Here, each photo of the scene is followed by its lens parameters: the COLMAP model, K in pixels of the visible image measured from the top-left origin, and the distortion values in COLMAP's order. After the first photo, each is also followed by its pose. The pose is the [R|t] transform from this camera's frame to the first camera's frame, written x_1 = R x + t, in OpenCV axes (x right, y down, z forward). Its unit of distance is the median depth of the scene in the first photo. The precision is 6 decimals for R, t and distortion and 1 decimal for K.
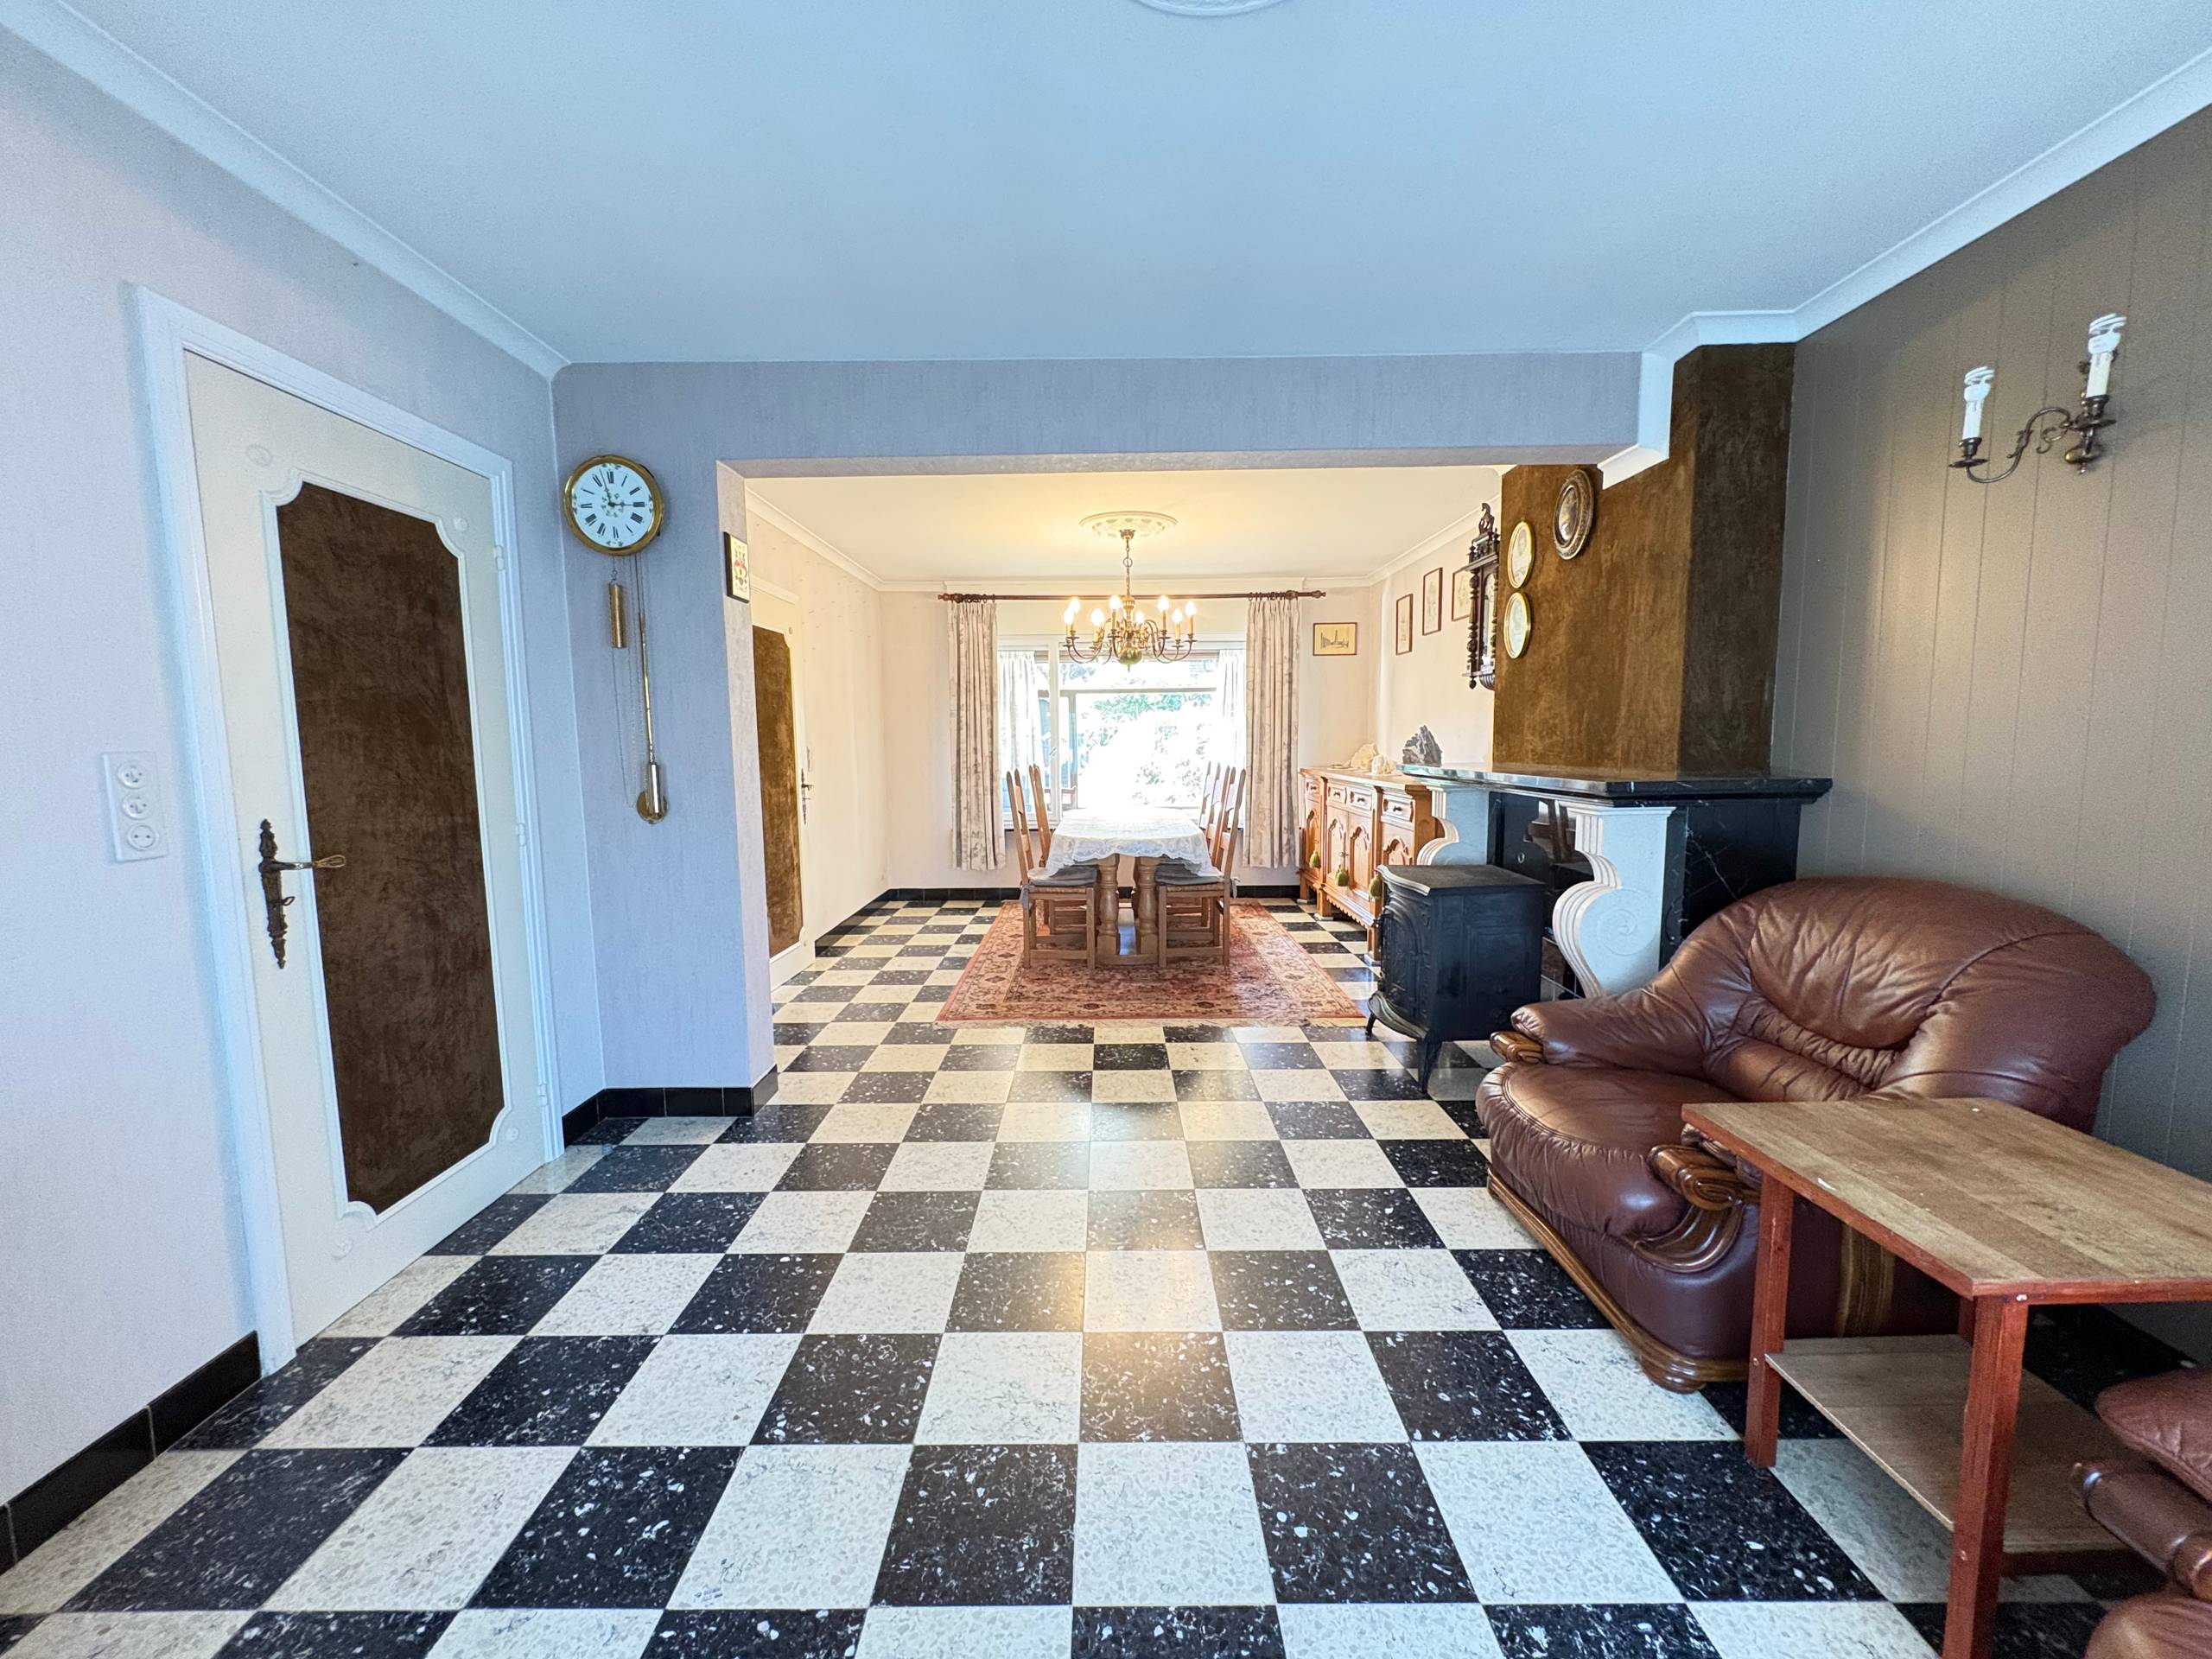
lens RADIAL K [[880.9, 0, 1104.4], [0, 880.9, 829.3], [0, 0, 1]] dist [0.000982, 0.000333]
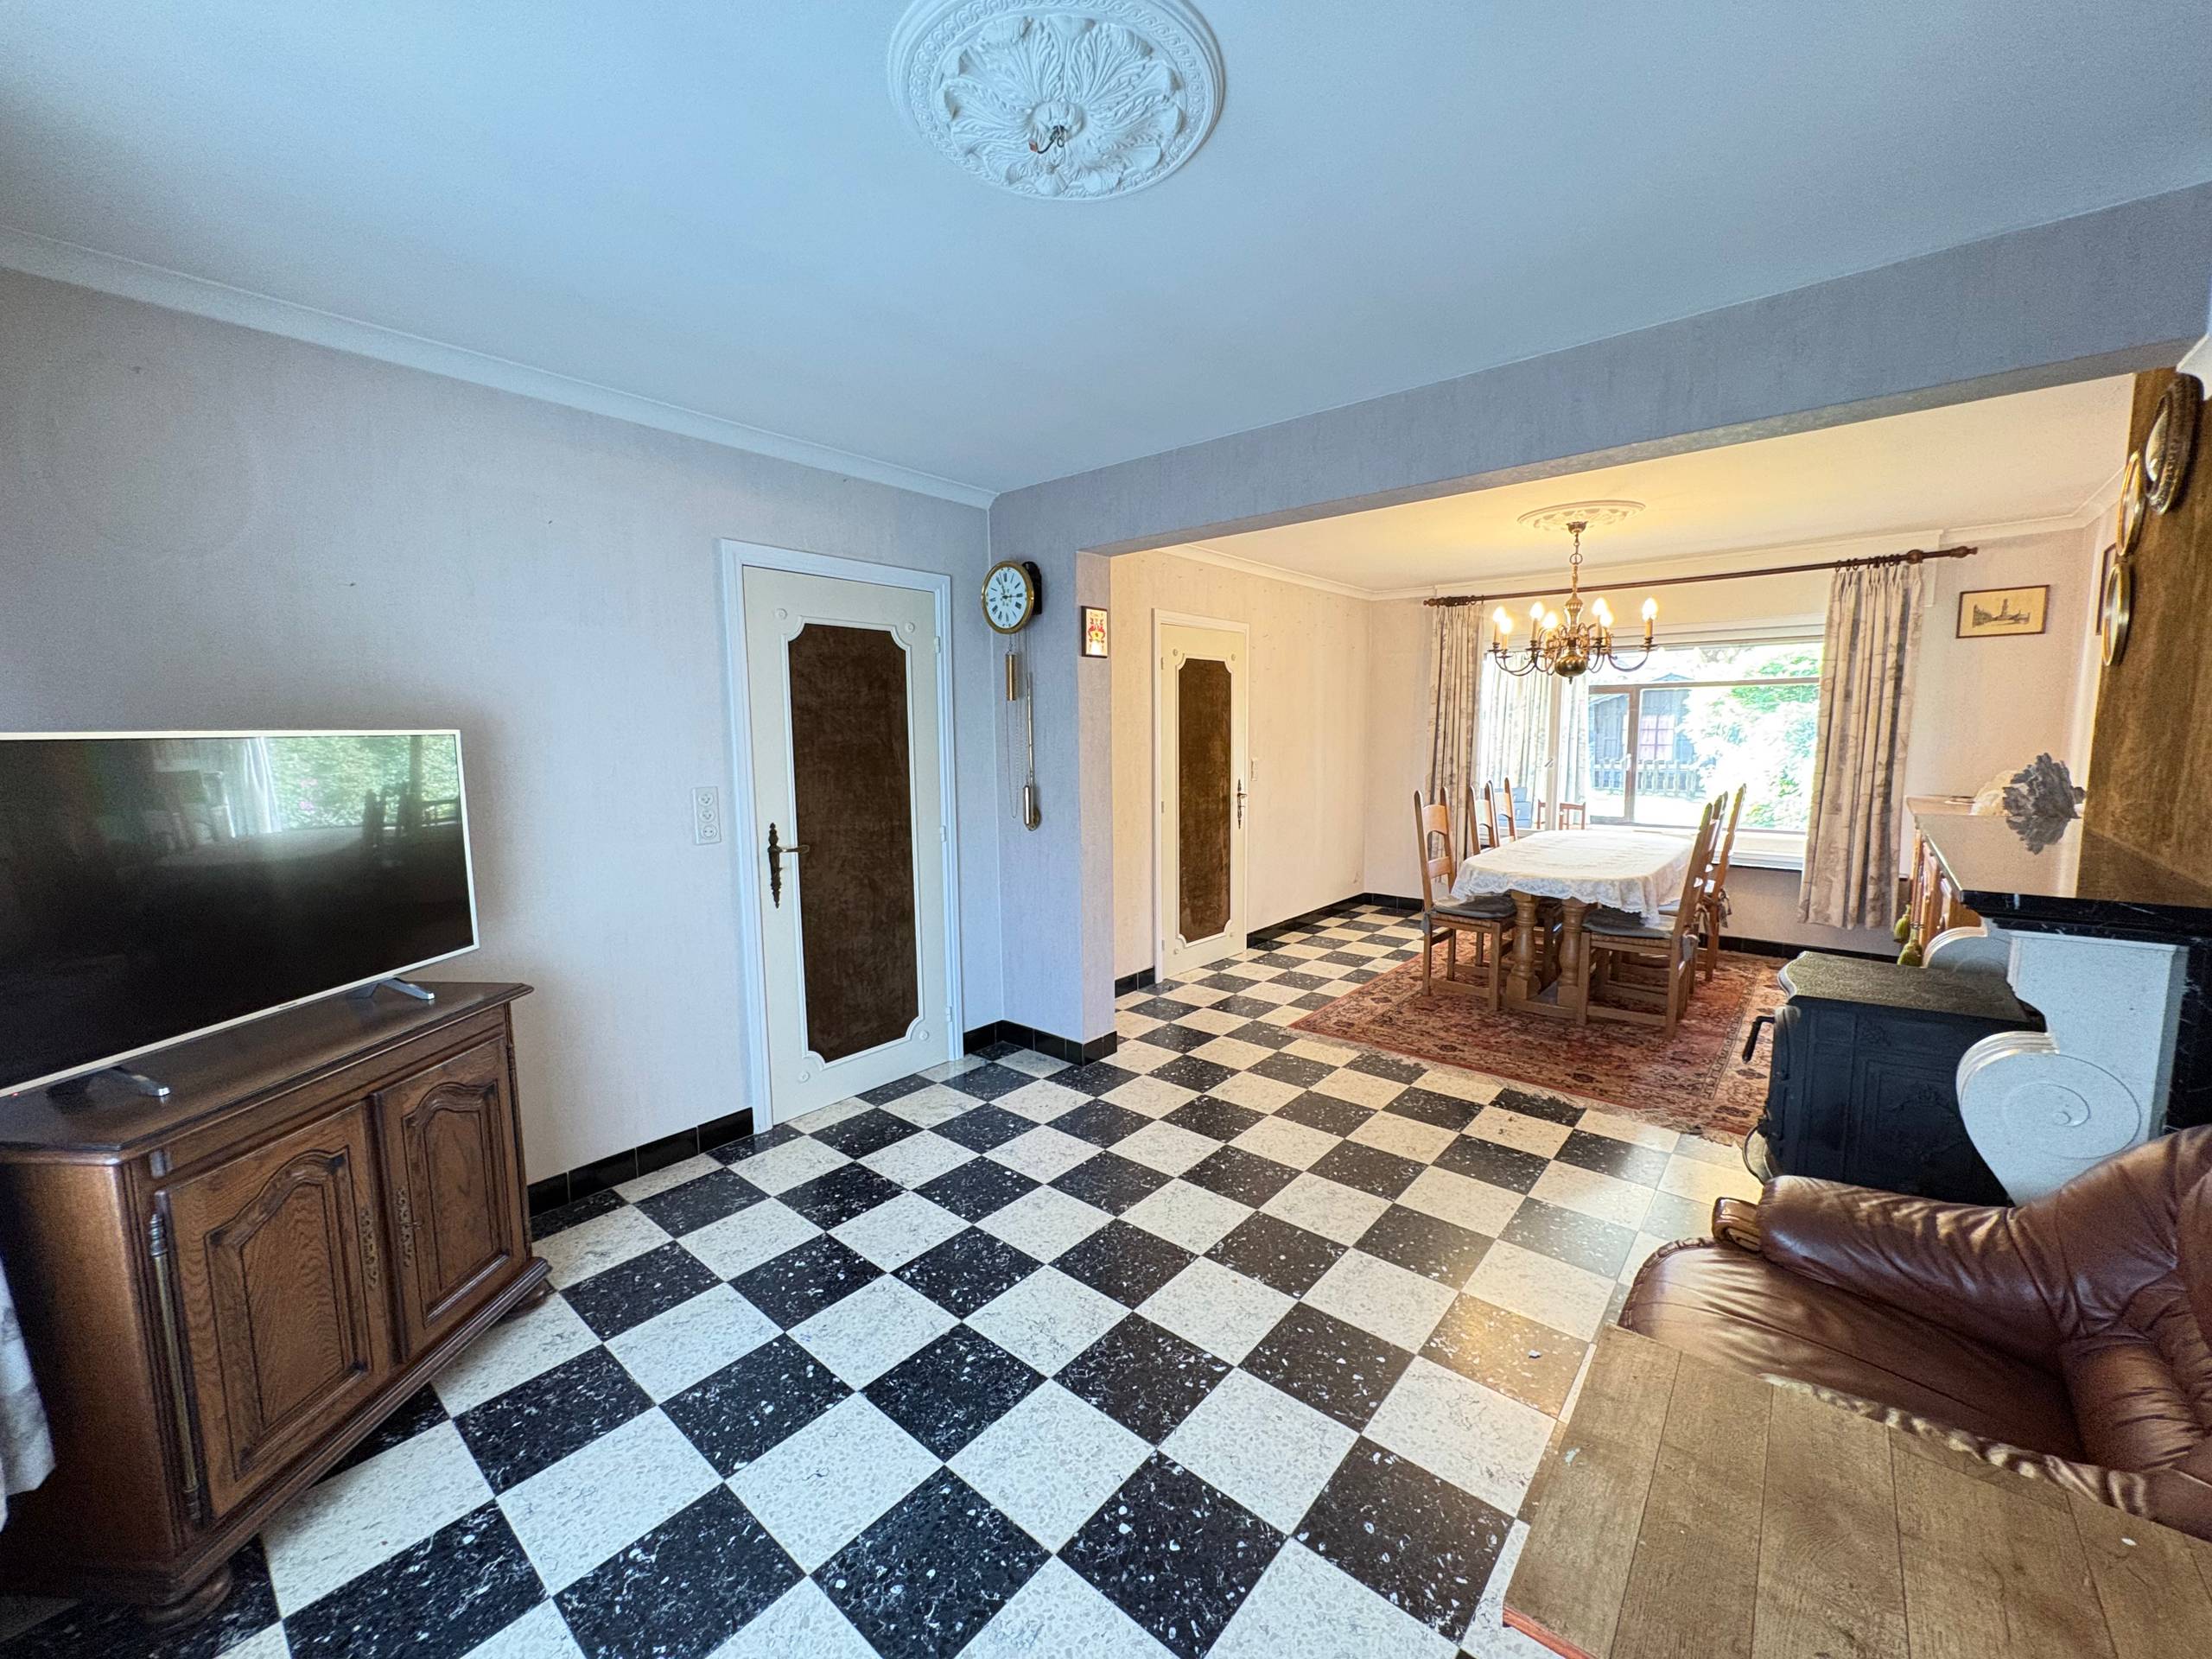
lens RADIAL K [[880.9, 0, 1103.9], [0, 880.9, 830.6], [0, 0, 1]] dist [0.000982, 0.000333]
pose [[0.761952, 0.078660, -0.642839, 0.523632], [-0.064562, 0.996878, 0.045457, -0.090841], [0.644408, 0.006867, 0.764651, 0.065802]]
